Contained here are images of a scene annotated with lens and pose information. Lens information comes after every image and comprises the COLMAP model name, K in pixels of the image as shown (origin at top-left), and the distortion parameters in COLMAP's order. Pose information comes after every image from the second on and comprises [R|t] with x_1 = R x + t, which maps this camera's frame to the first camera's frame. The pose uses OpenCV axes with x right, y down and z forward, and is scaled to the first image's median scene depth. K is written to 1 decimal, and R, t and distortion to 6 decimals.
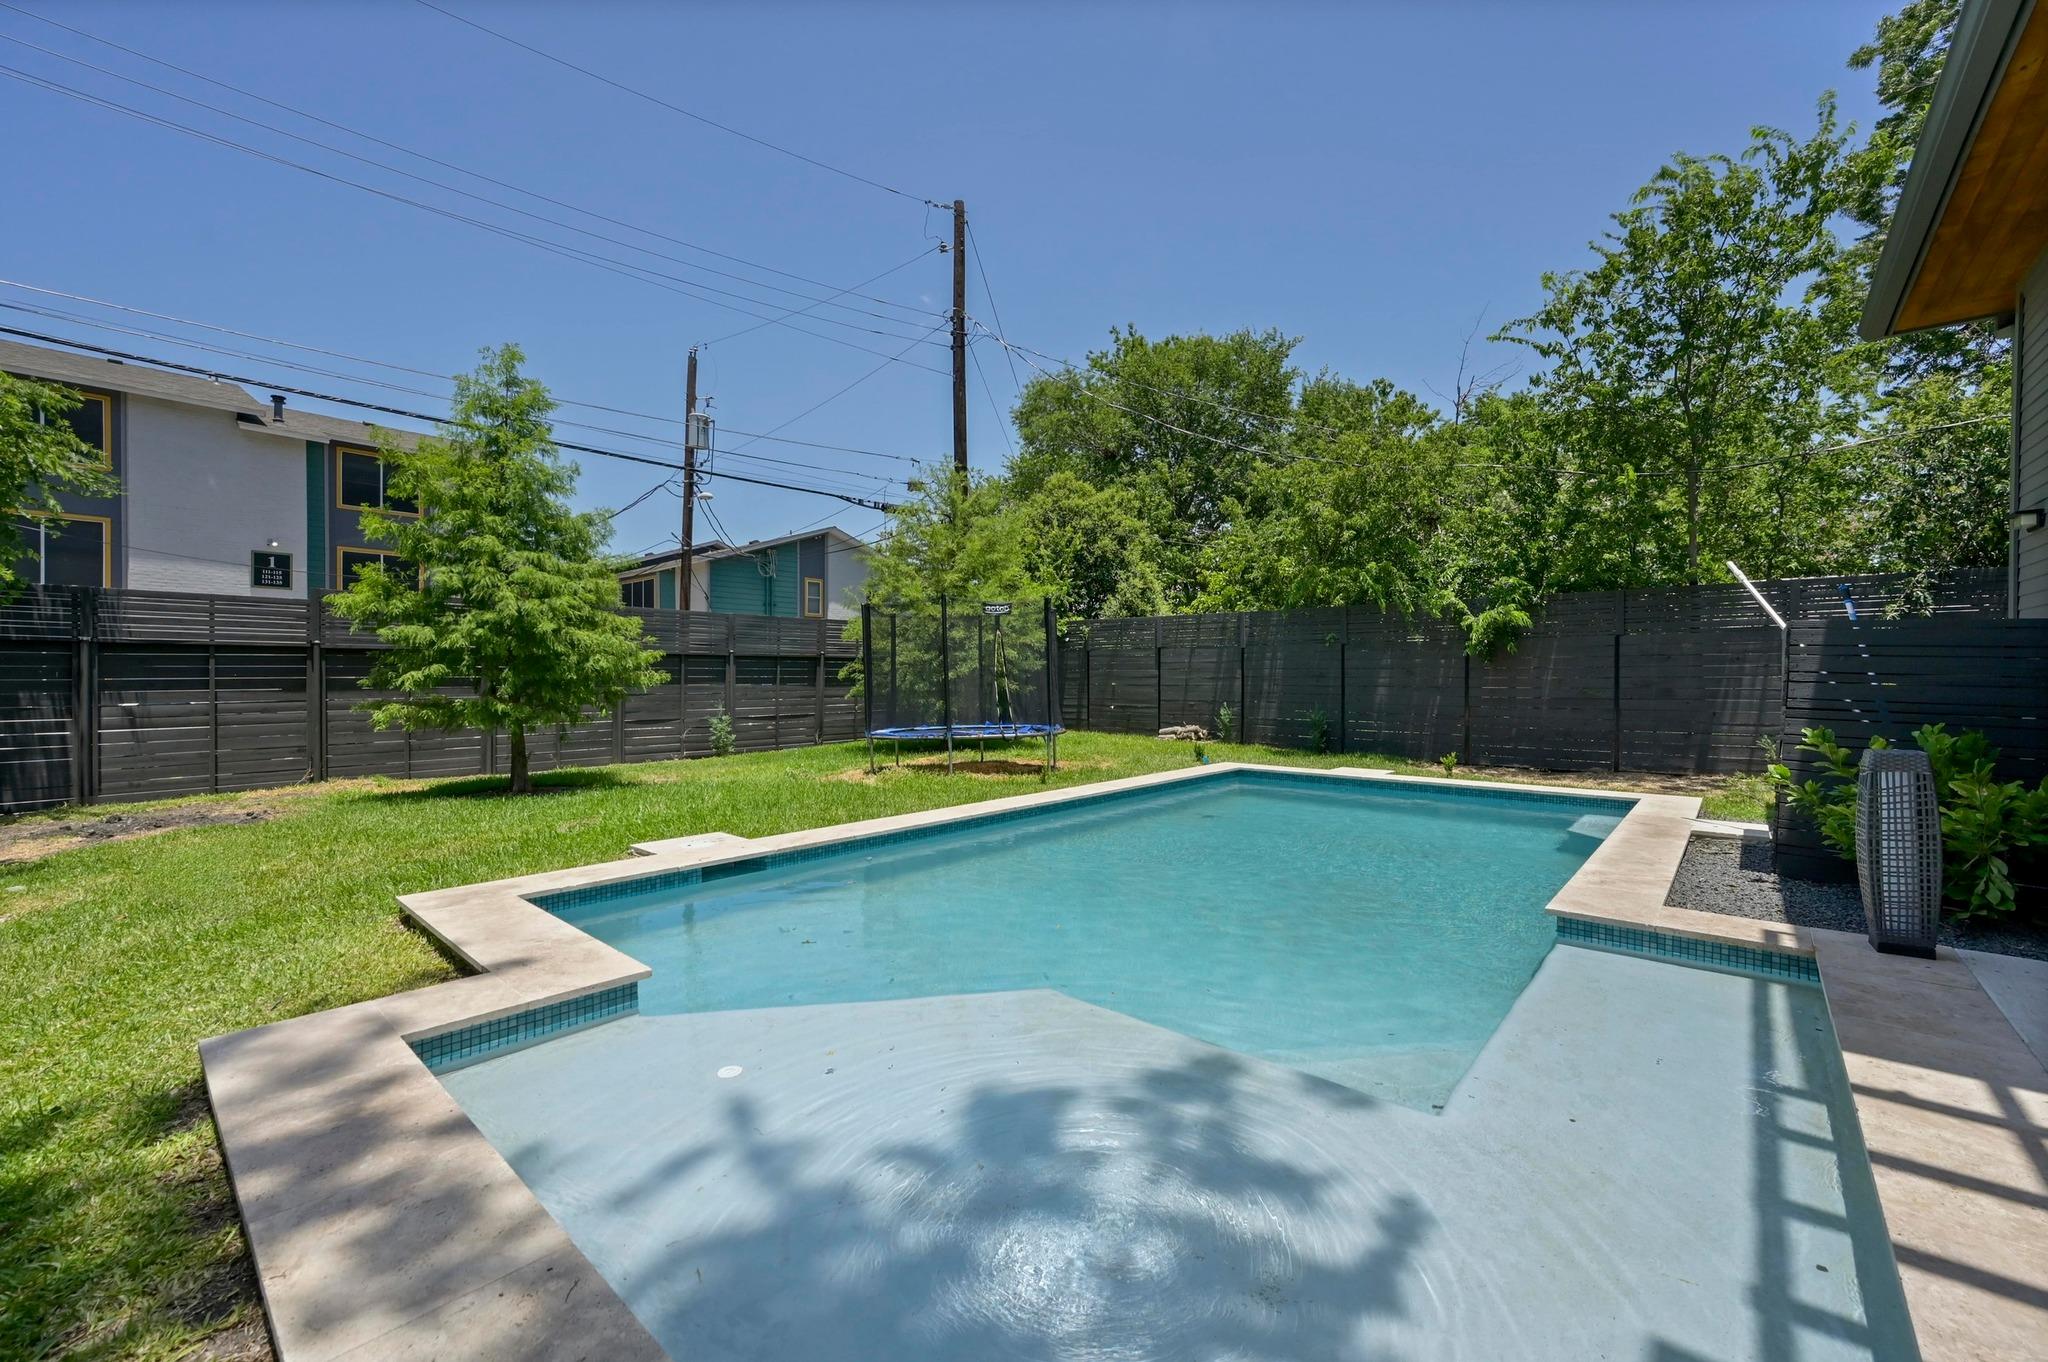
lens RADIAL K [[814.7, 0, 1022.9], [0, 814.7, 680.2], [0, 0, 1]] dist [-0.002403, 0.000036]
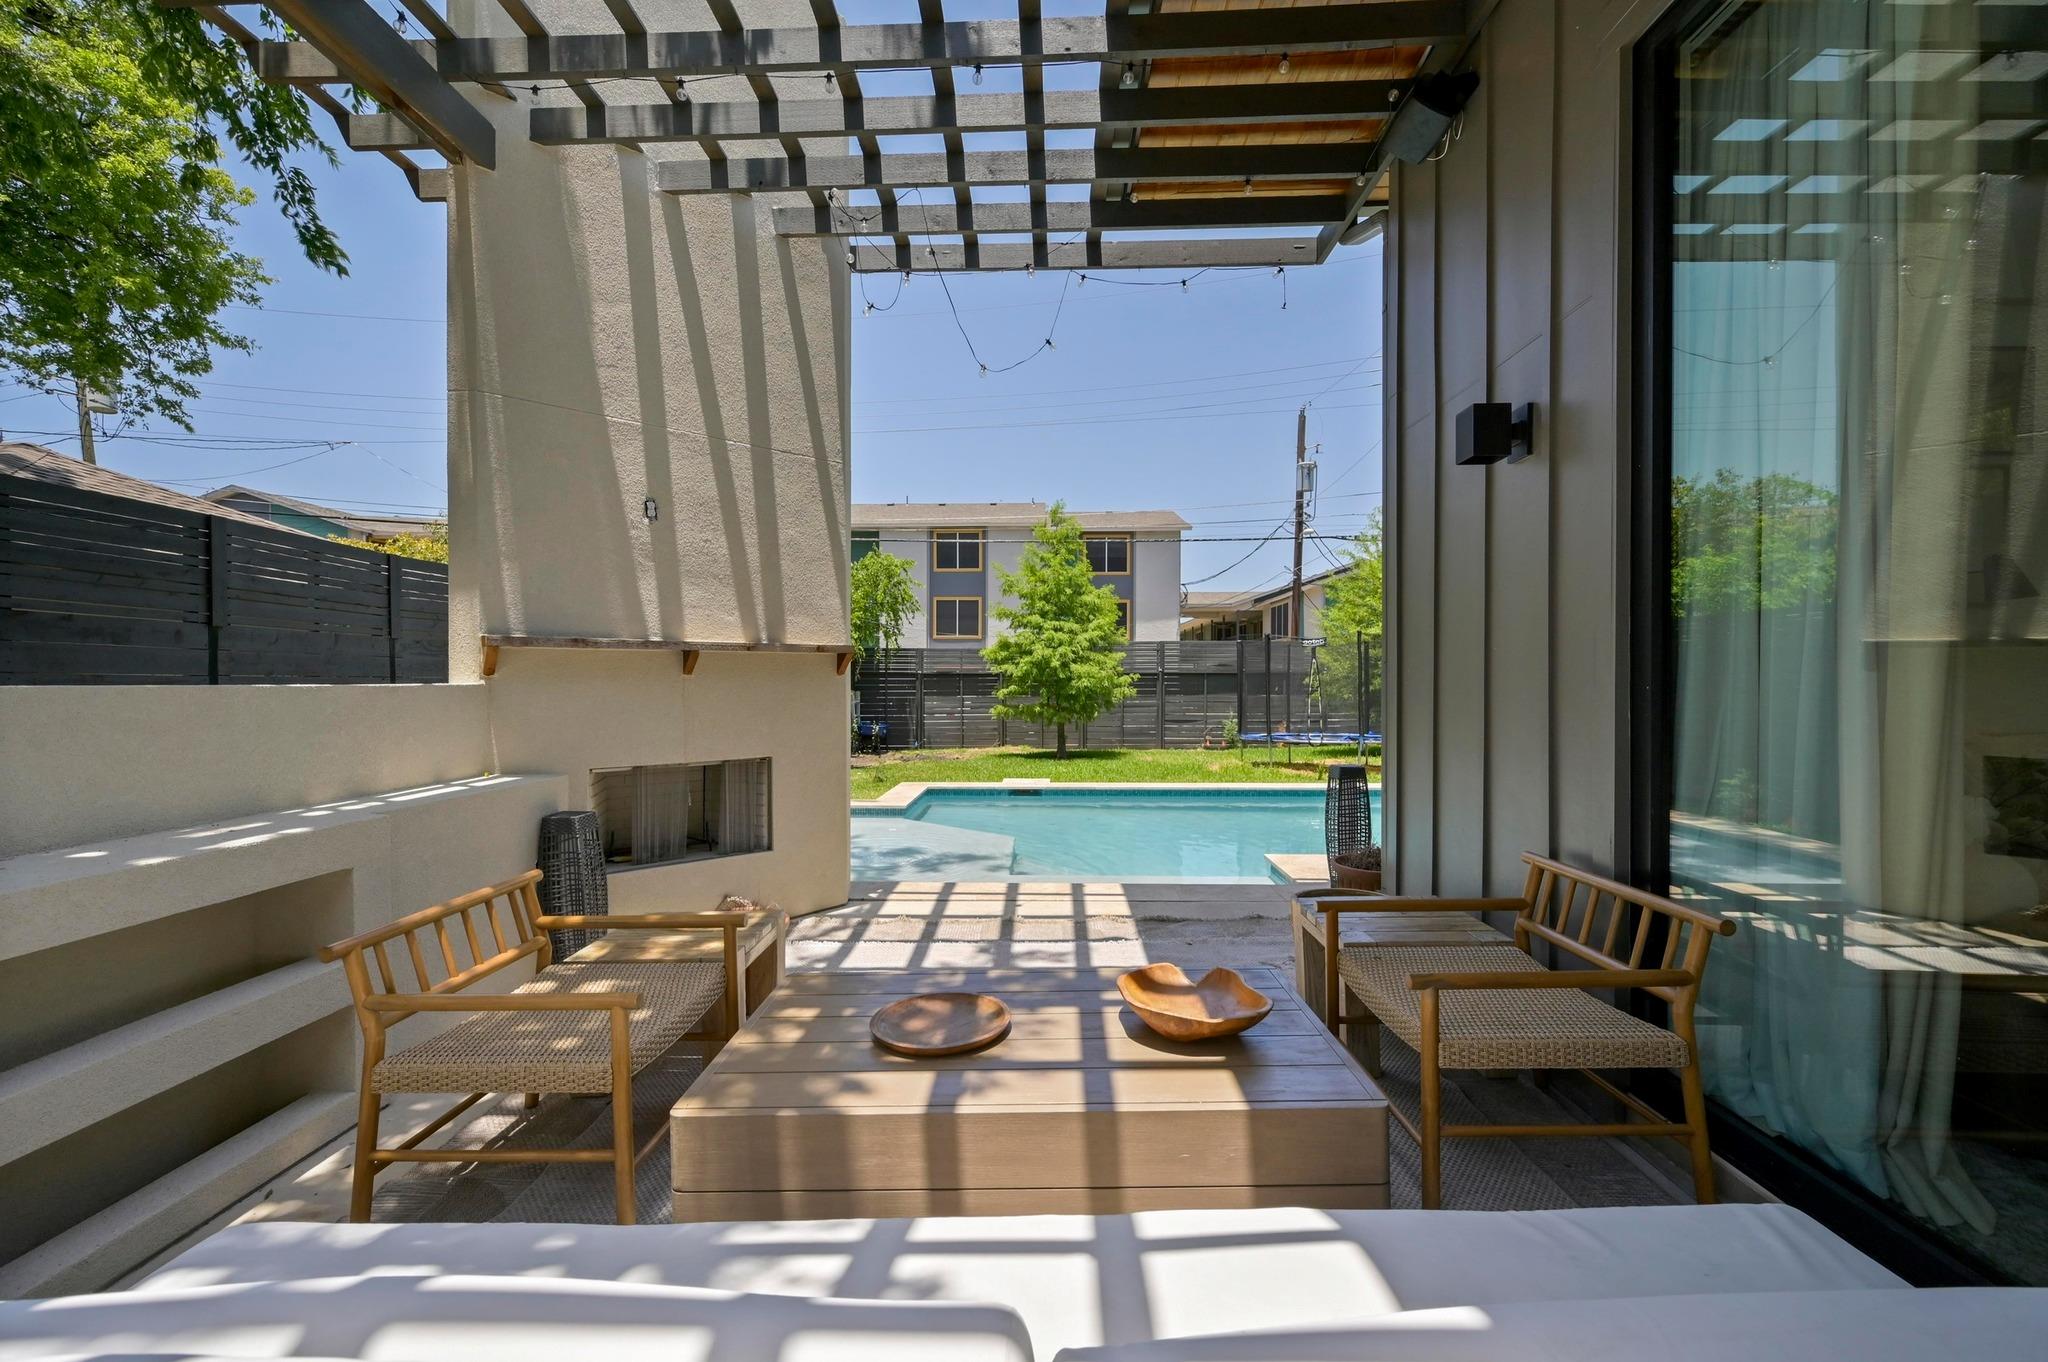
lens RADIAL K [[814.7, 0, 1020.5], [0, 814.7, 689.7], [0, 0, 1]] dist [-0.002403, 0.000036]
pose [[0.638549, 0.006153, -0.769556, 0.693678], [-0.001369, 0.999976, 0.006859, -0.020564], [0.769580, -0.003327, 0.638542, -0.184775]]
